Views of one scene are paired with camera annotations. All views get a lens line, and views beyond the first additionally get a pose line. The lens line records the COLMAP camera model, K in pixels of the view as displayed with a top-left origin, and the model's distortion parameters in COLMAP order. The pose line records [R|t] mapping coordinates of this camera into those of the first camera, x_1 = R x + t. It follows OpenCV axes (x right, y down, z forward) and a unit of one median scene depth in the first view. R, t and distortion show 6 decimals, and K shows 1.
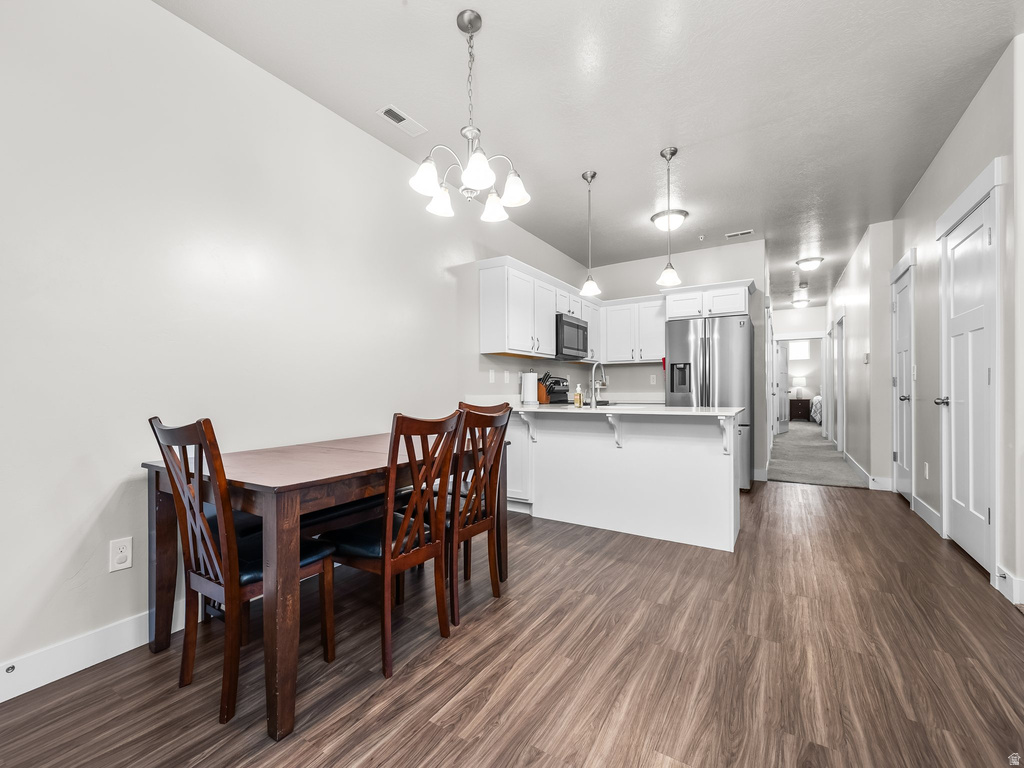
lens RADIAL K [[442.4, 0, 506.6], [0, 442.4, 387.1], [0, 0, 1]] dist [-0.000465, -0.000075]
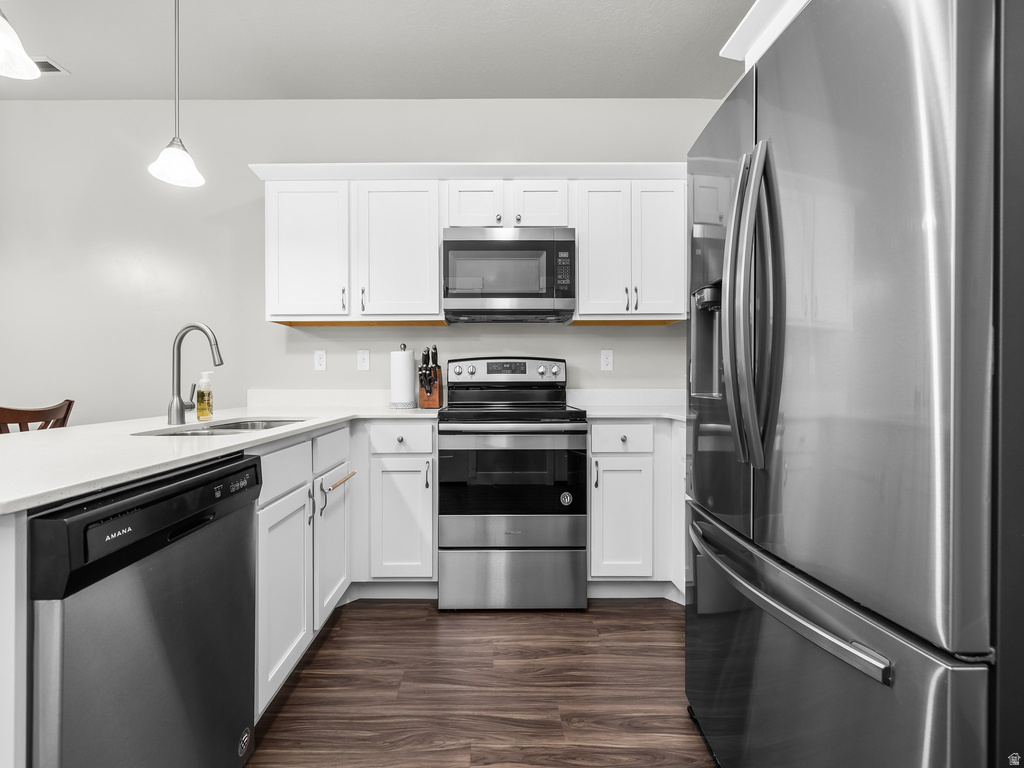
lens RADIAL K [[431.1, 0, 506.7], [0, 431.1, 386.6], [0, 0, 1]] dist [-0.000861, -0.000273]
pose [[0.530632, 0.003989, -0.847593, 0.574725], [0.001346, 0.999984, 0.005549, 0.008727], [0.847601, -0.004085, 0.530618, 0.801461]]
